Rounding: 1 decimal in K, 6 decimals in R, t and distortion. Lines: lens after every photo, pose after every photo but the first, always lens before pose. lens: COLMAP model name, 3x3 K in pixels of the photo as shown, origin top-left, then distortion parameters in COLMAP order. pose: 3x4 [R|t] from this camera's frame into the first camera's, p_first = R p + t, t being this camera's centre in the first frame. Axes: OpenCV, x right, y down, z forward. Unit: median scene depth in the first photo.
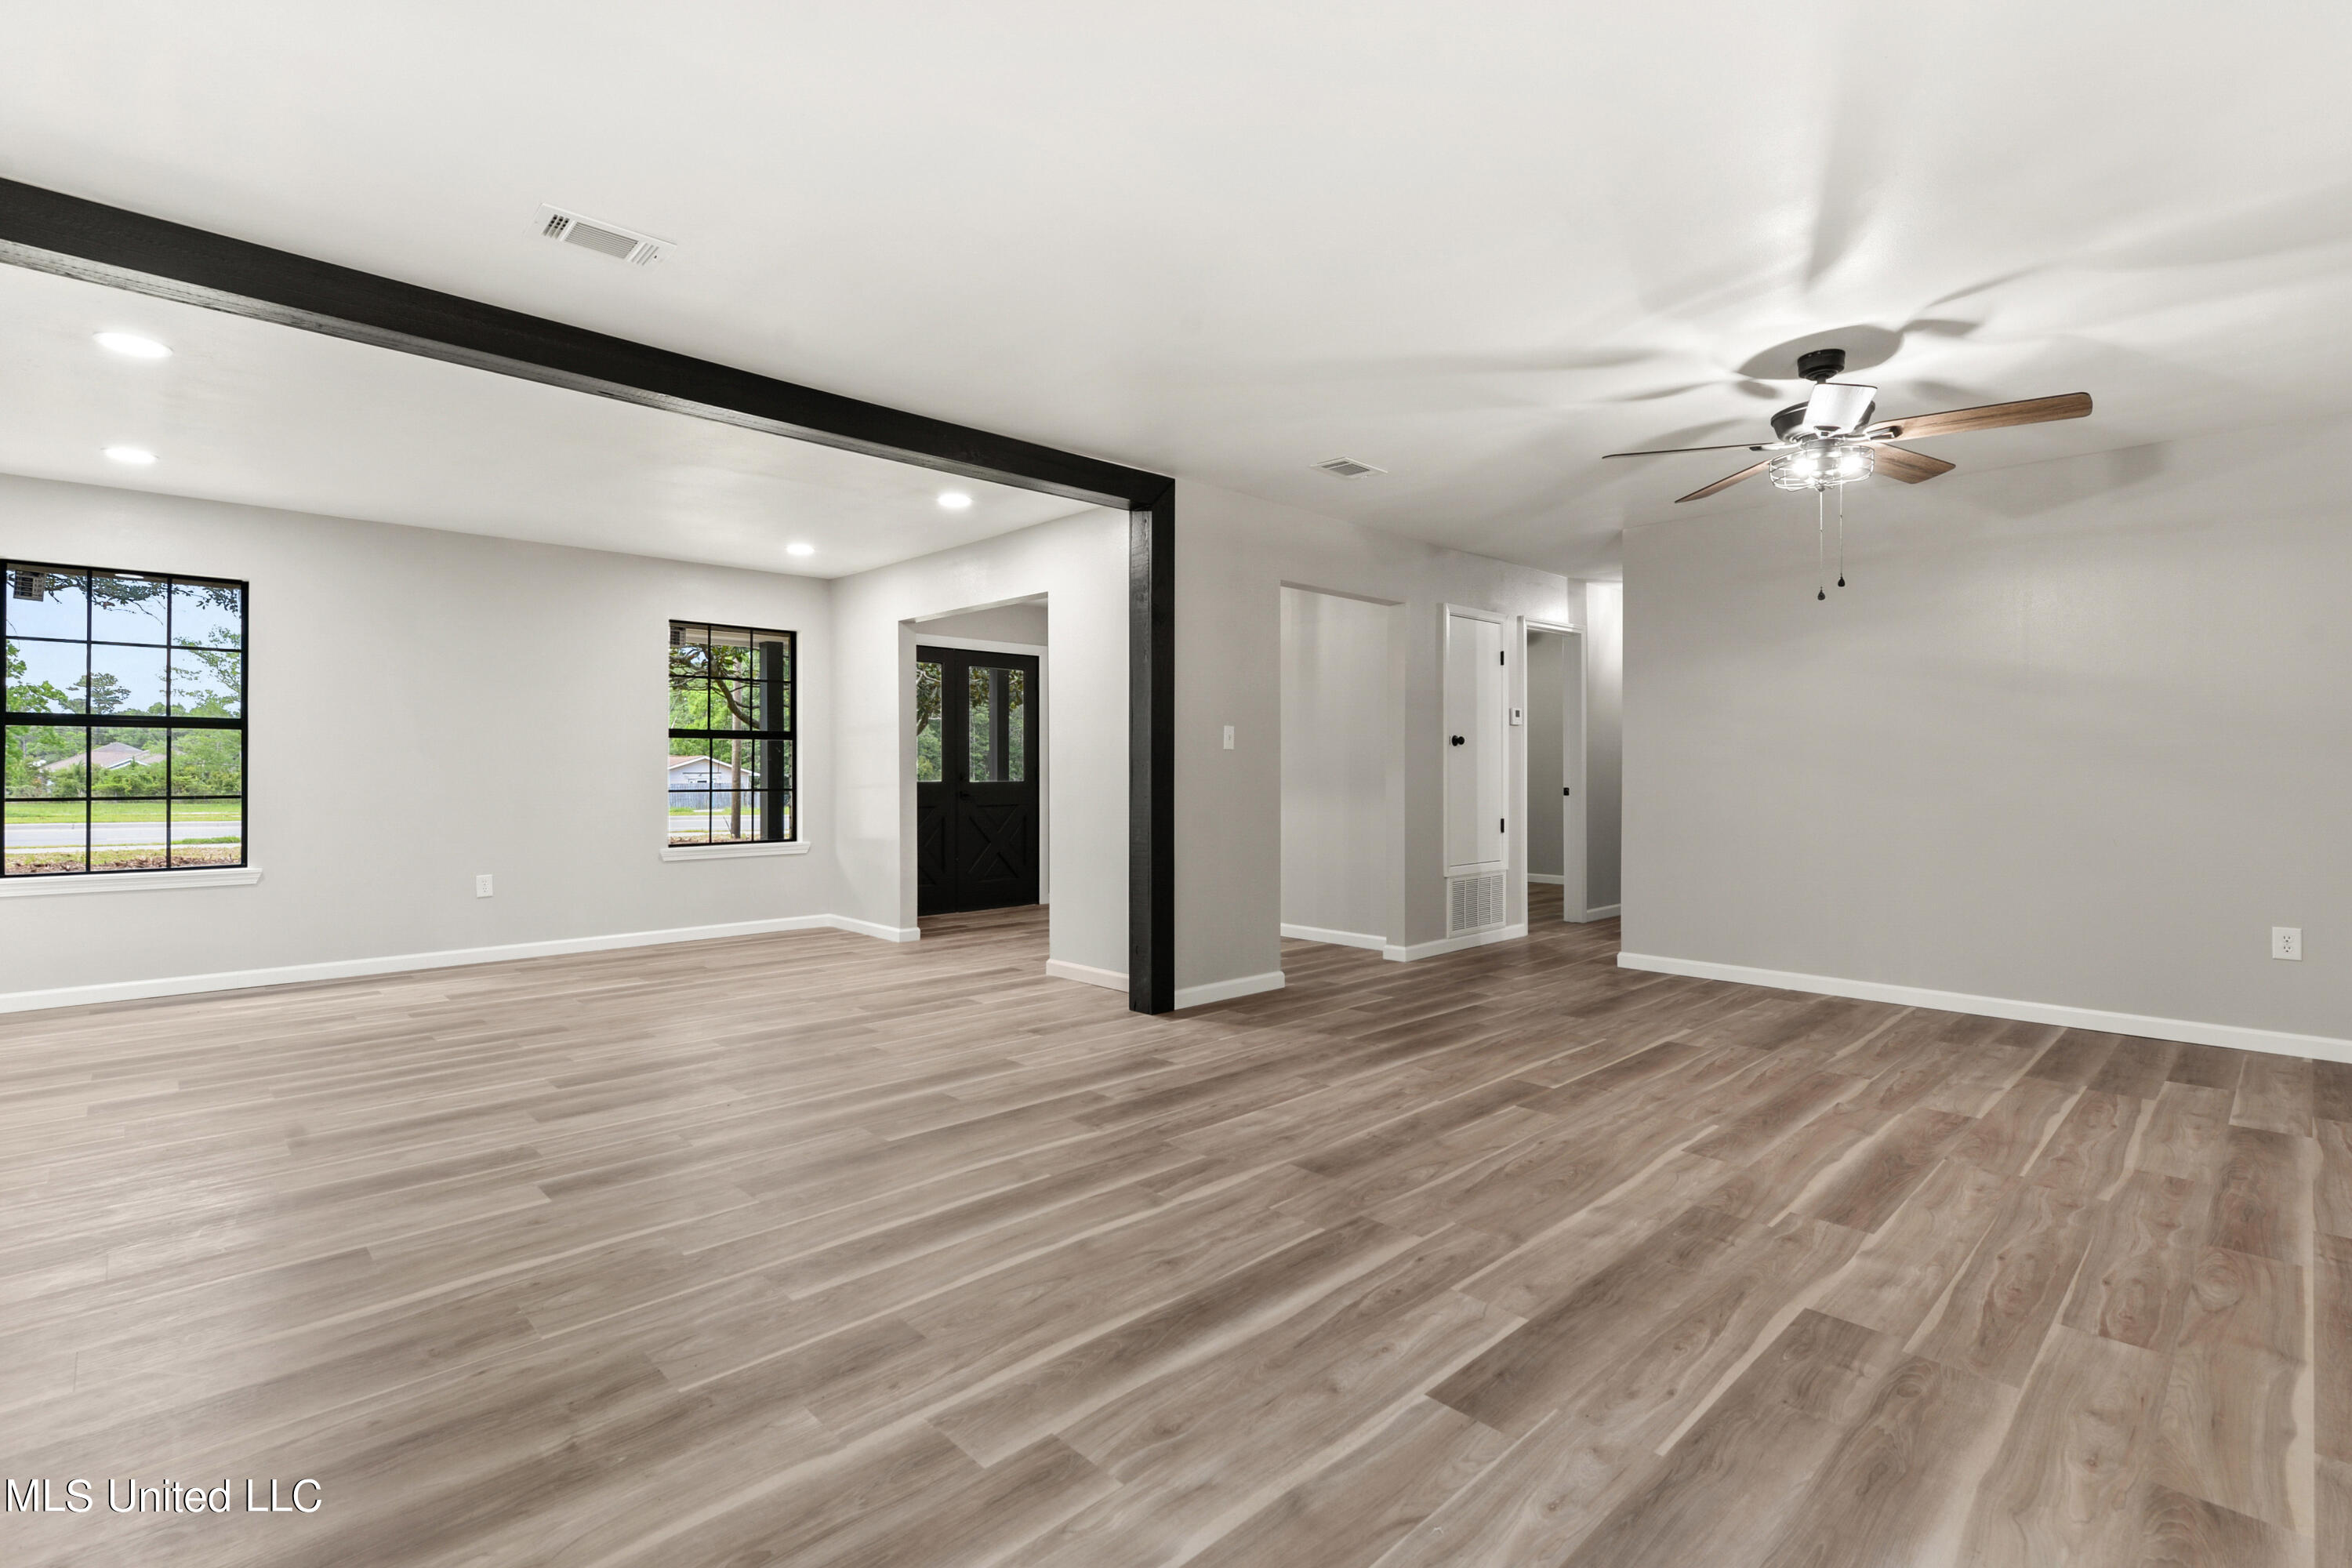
lens RADIAL K [[1093.0, 0, 1168.9], [0, 1093.0, 770.1], [0, 0, 1]] dist [0.000166, -0.000040]
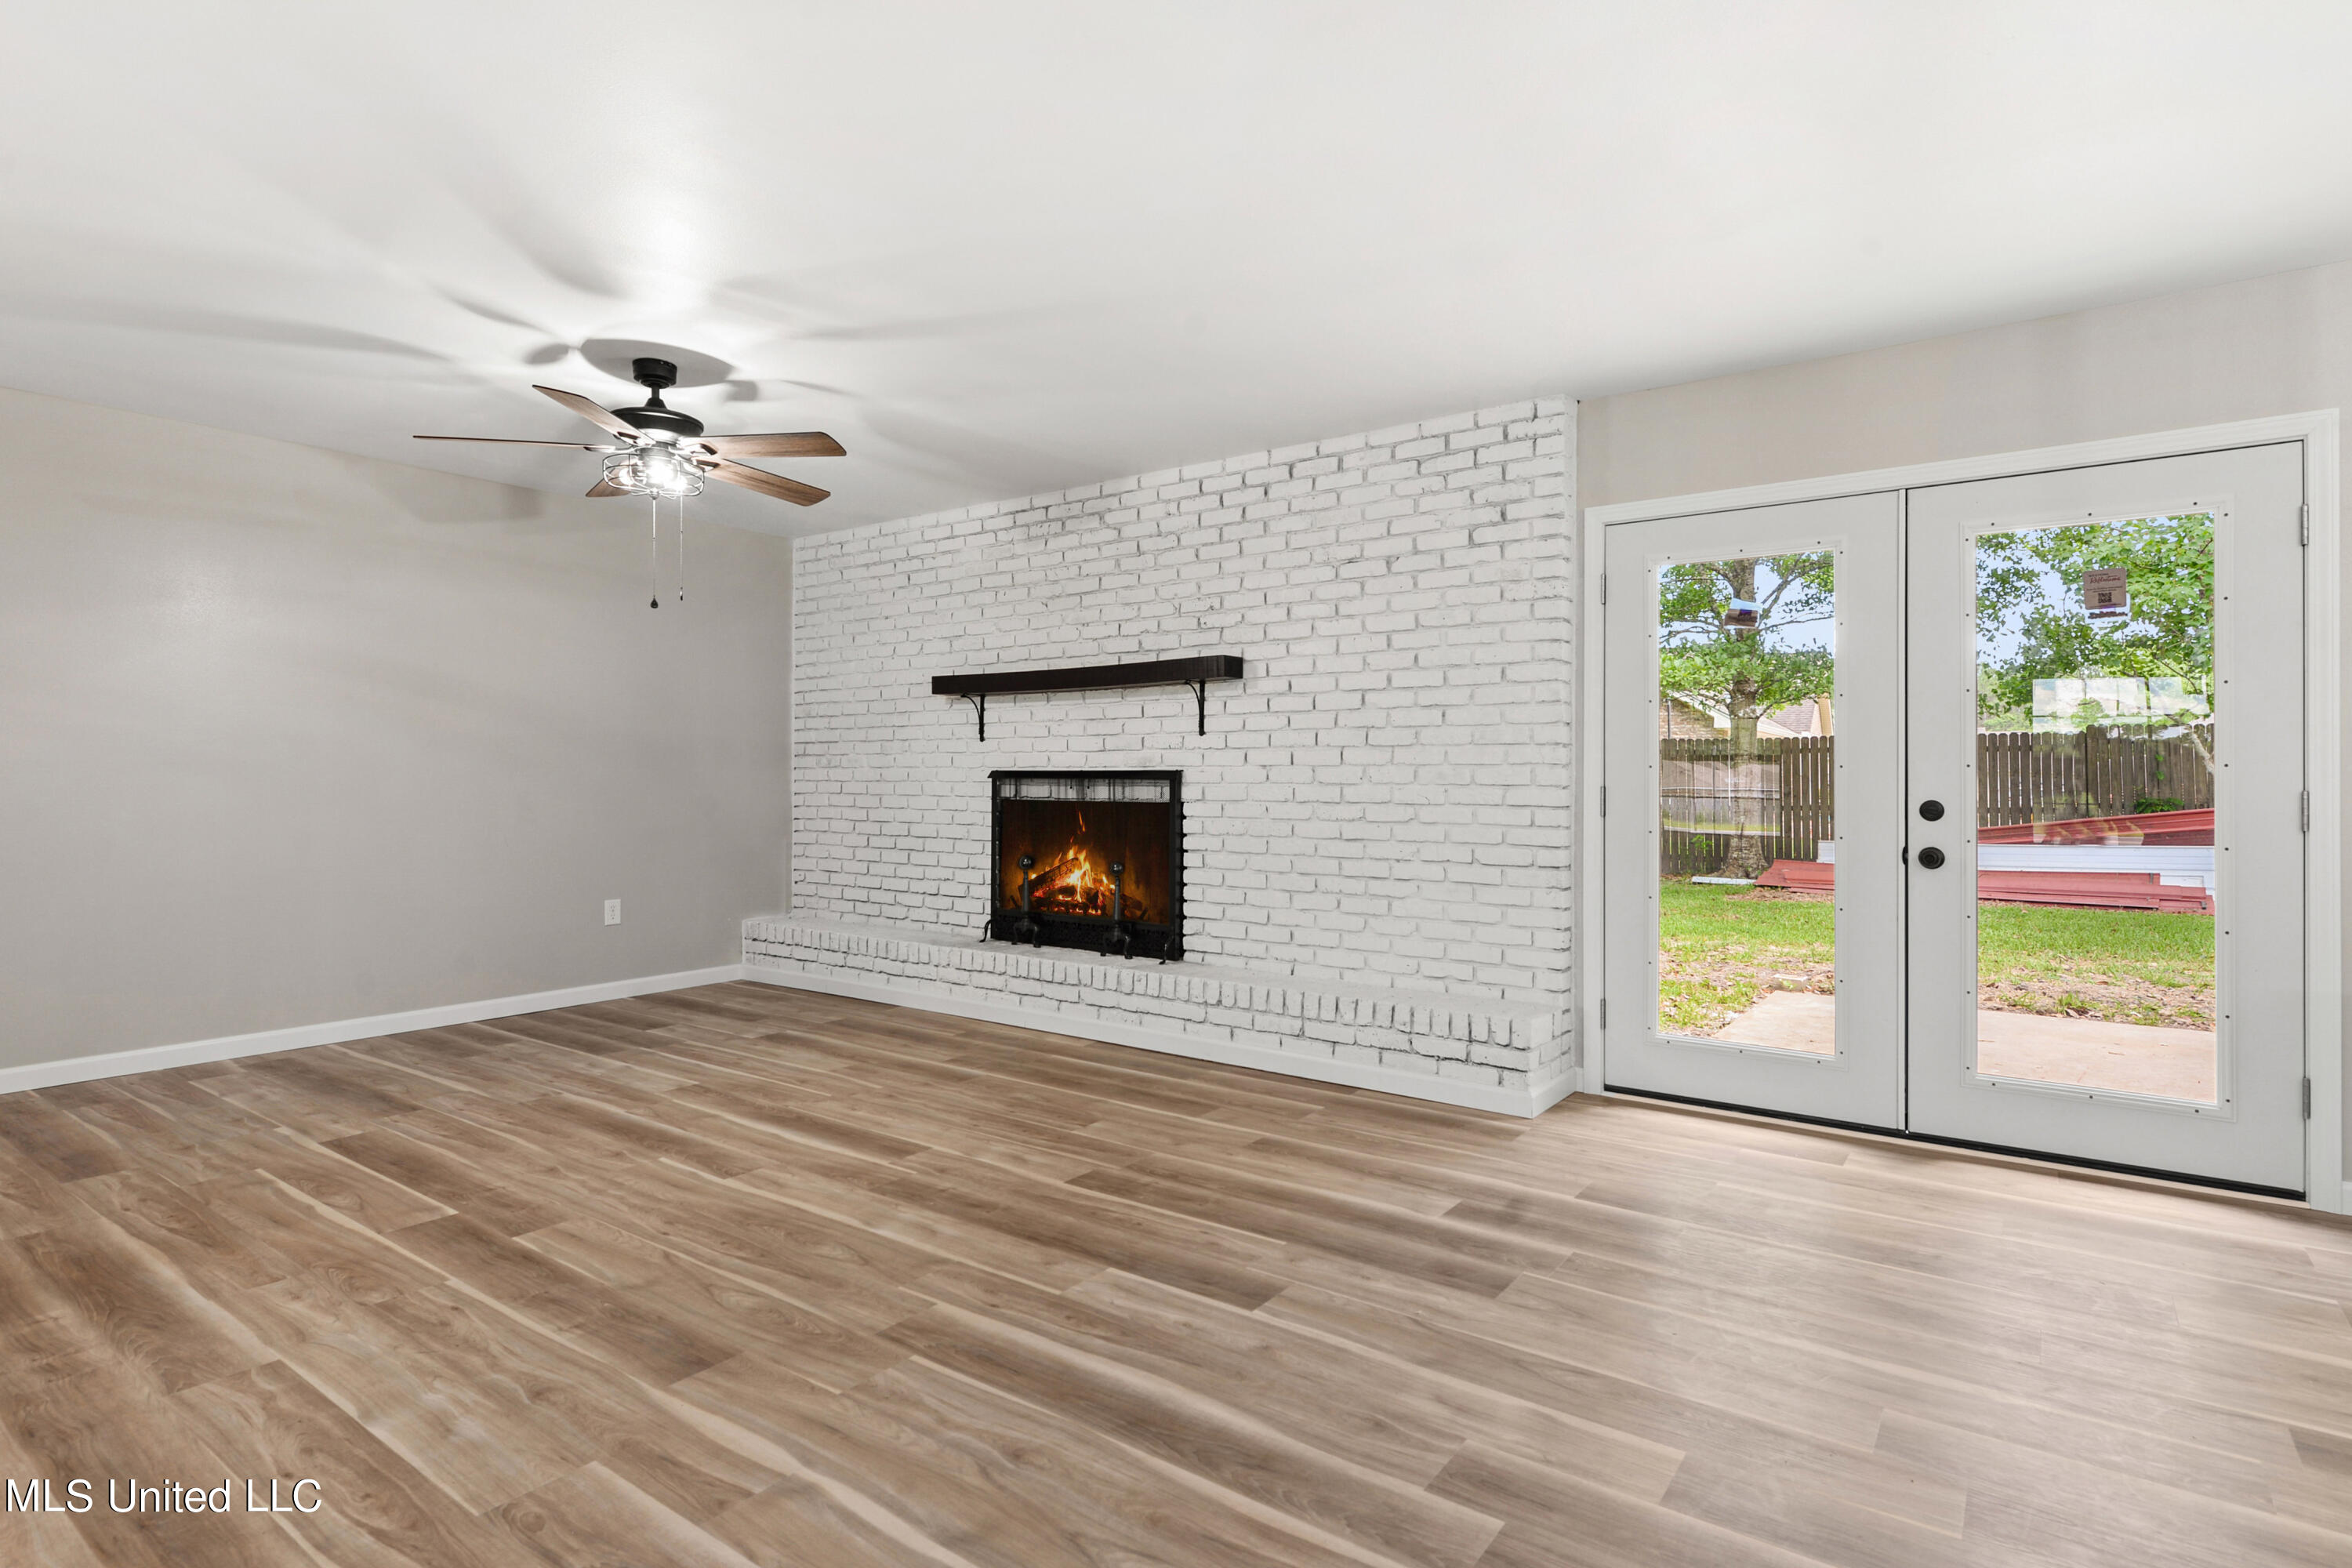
lens RADIAL K [[1186.3, 0, 1171.5], [0, 1186.3, 777.7], [0, 0, 1]] dist [0.004864, 0.000326]
pose [[-0.174244, -0.002553, 0.984699, -0.661205], [-0.001915, 0.999996, 0.002254, -0.004471], [-0.984701, -0.001493, -0.174248, 0.857111]]
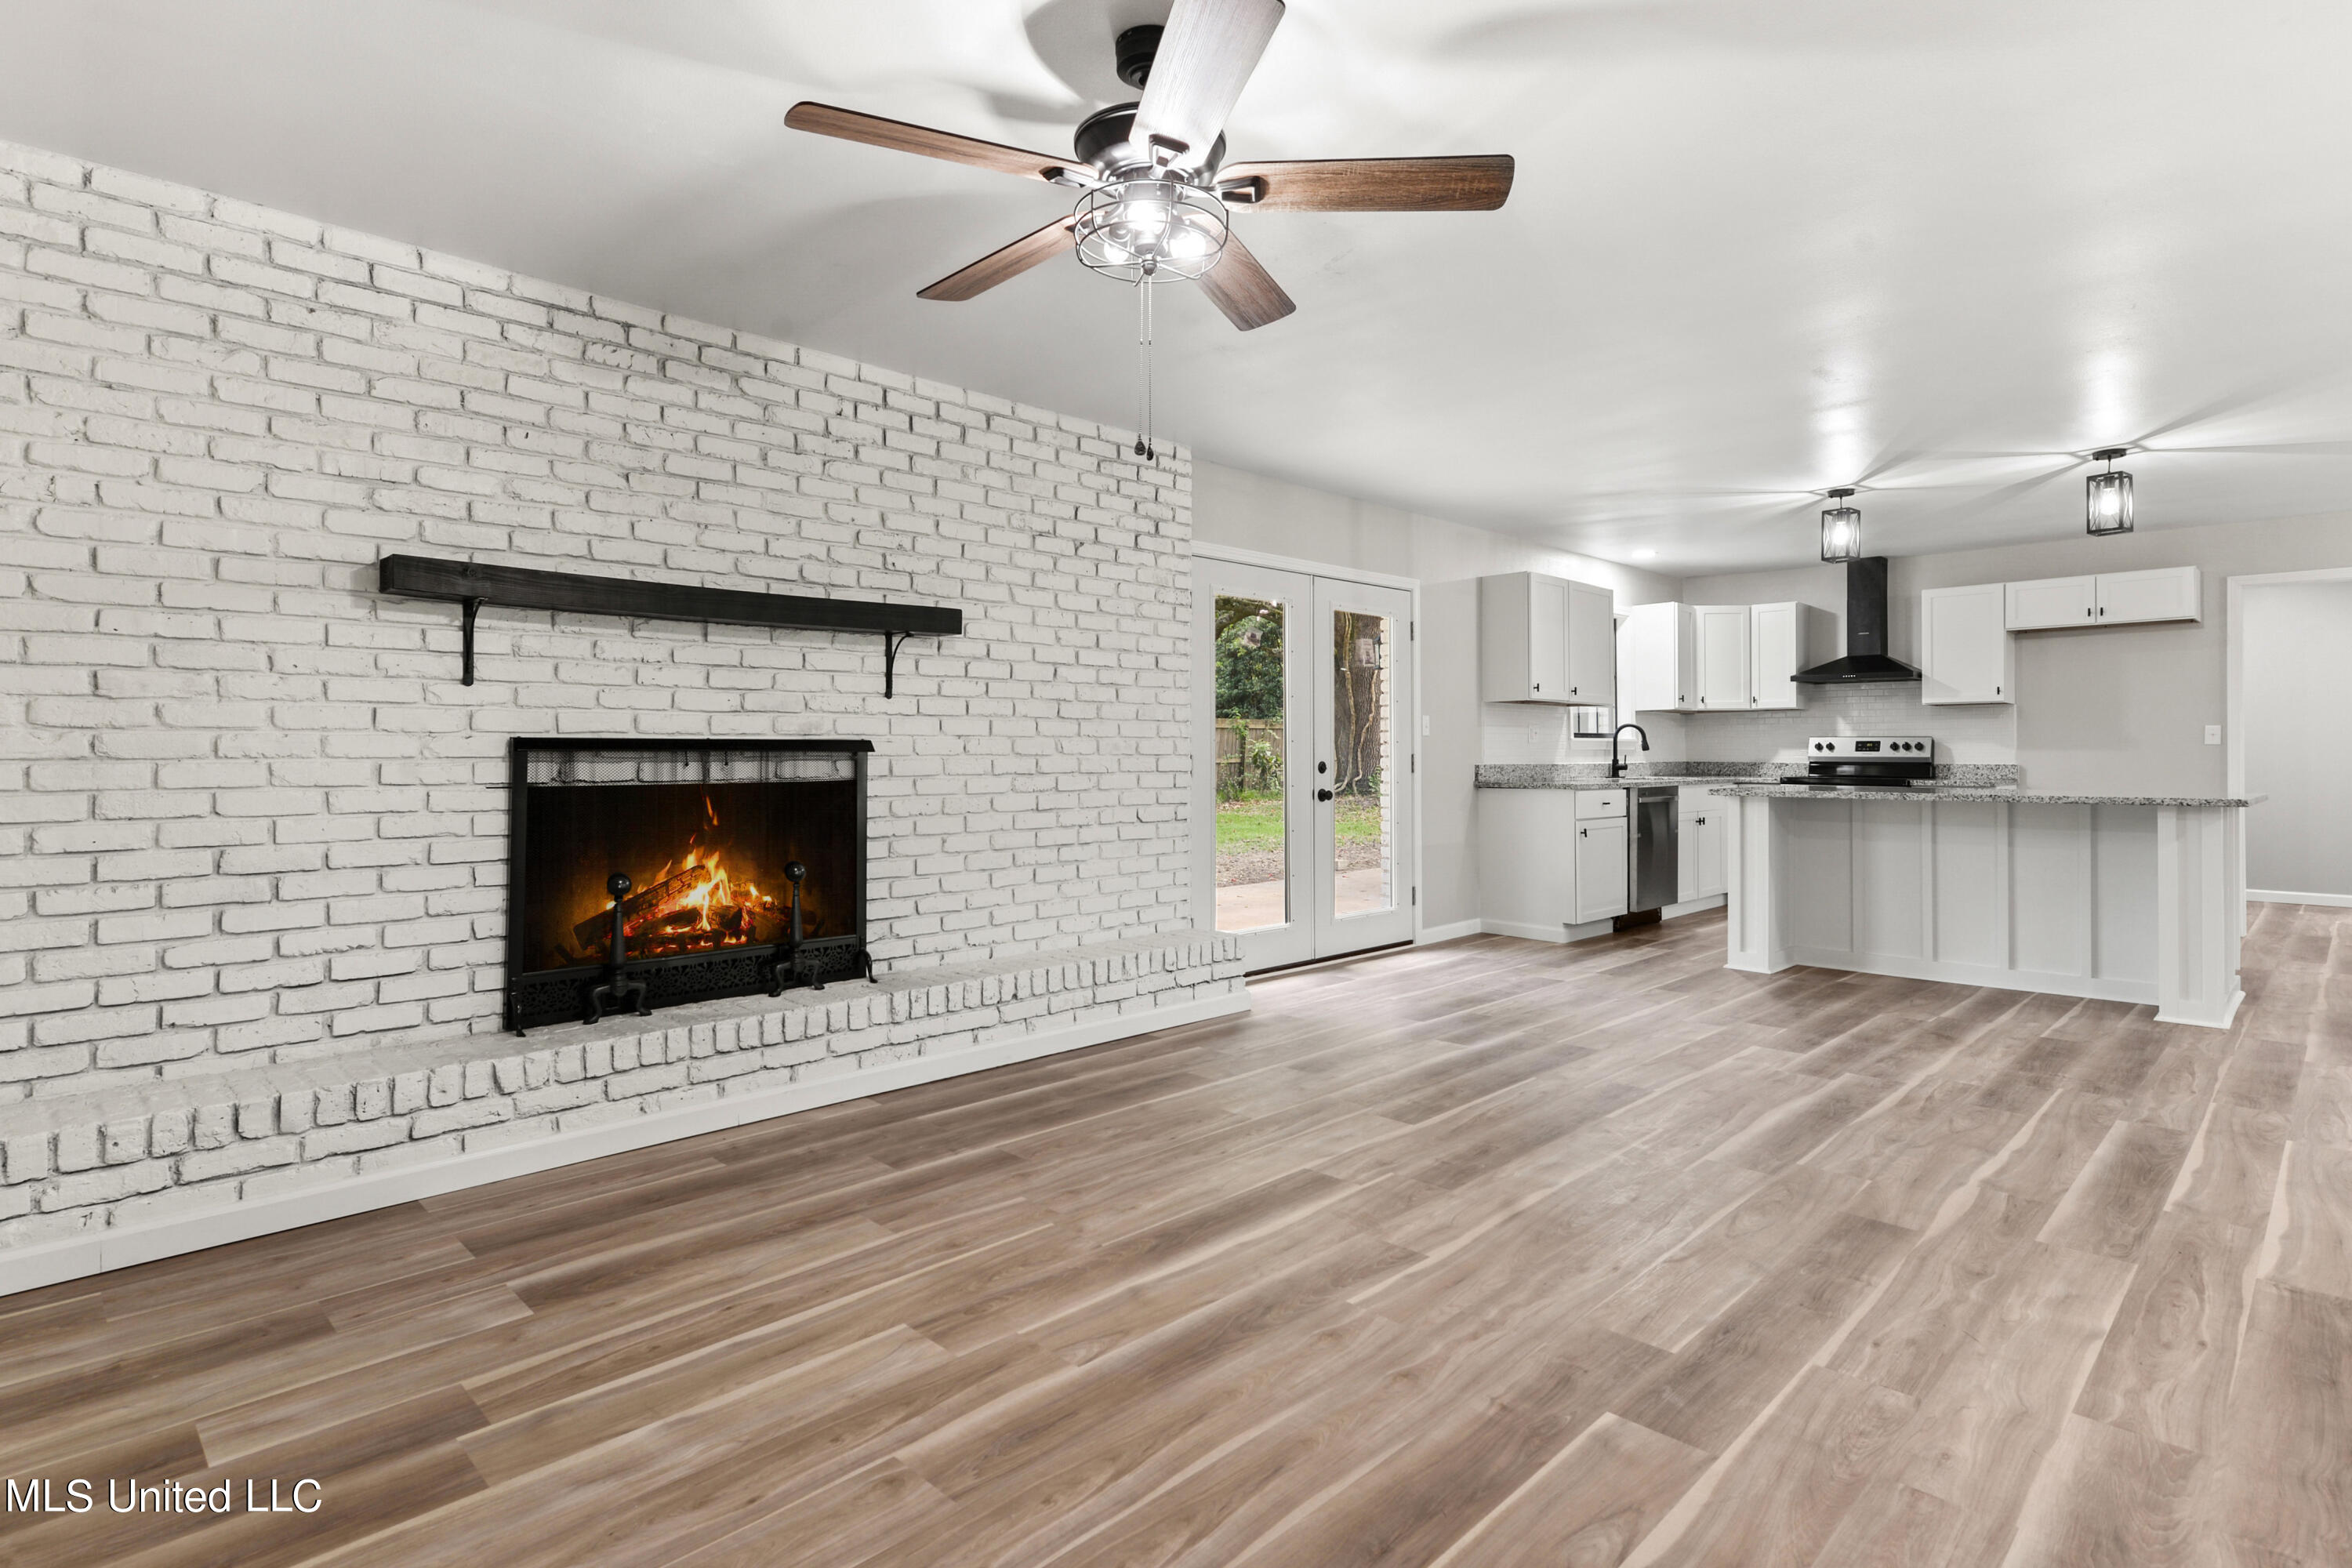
lens RADIAL K [[1186.3, 0, 1171.6], [0, 1186.3, 754.0], [0, 0, 1]] dist [0.004864, 0.000326]
pose [[-0.999822, -0.000477, -0.018850, 0.710090], [-0.000537, 0.999995, 0.003185, 0.000524], [0.018848, 0.003194, -0.999817, 1.945791]]
